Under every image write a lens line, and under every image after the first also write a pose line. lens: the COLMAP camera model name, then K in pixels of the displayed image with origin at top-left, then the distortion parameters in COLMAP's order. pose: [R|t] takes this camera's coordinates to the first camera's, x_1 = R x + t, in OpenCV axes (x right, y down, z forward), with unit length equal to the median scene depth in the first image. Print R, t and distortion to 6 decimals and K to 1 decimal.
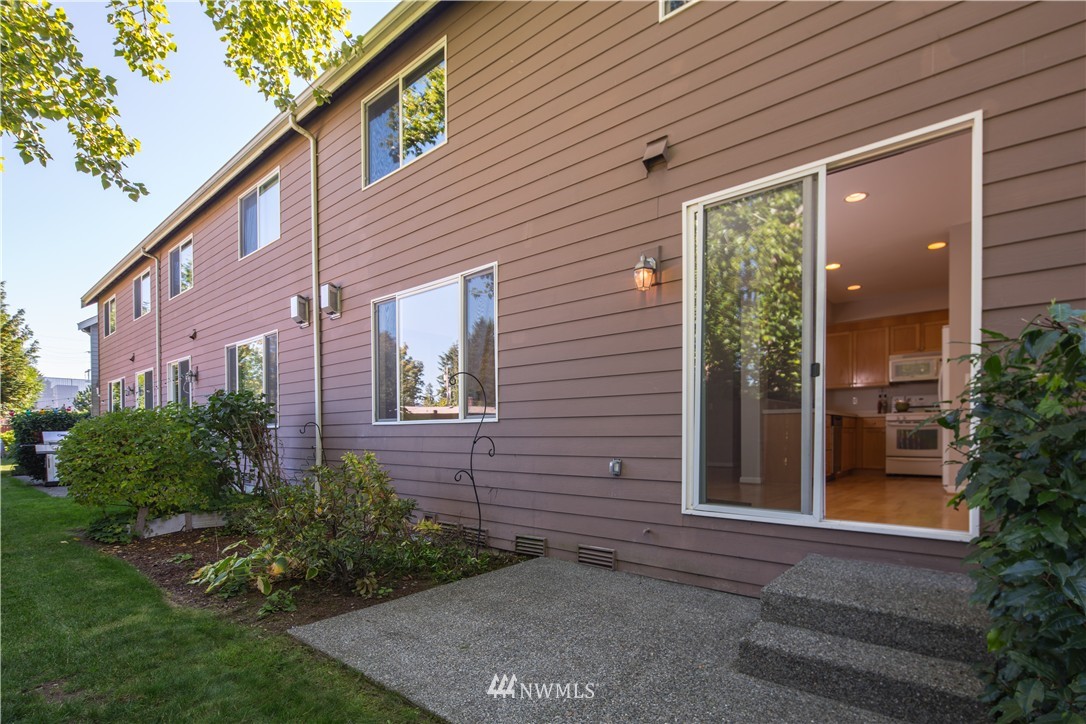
lens RADIAL K [[531.4, 0, 544.2], [0, 531.4, 444.1], [0, 0, 1]] dist [0.029995, -0.017291]
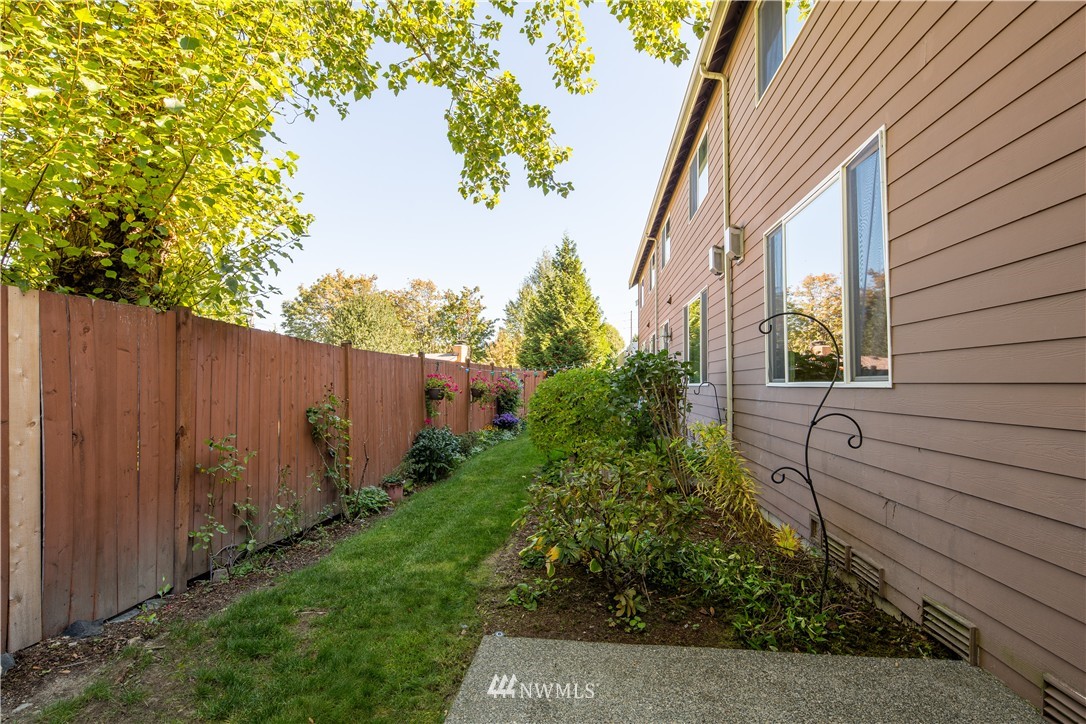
lens RADIAL K [[522.9, 0, 538.9], [0, 522.9, 355.9], [0, 0, 1]] dist [0.000753, -0.000444]
pose [[0.566307, -0.035197, -0.823443, 0.160652], [-0.024688, 0.997915, -0.059633, -0.031416], [0.823825, 0.054100, 0.564257, 0.330969]]
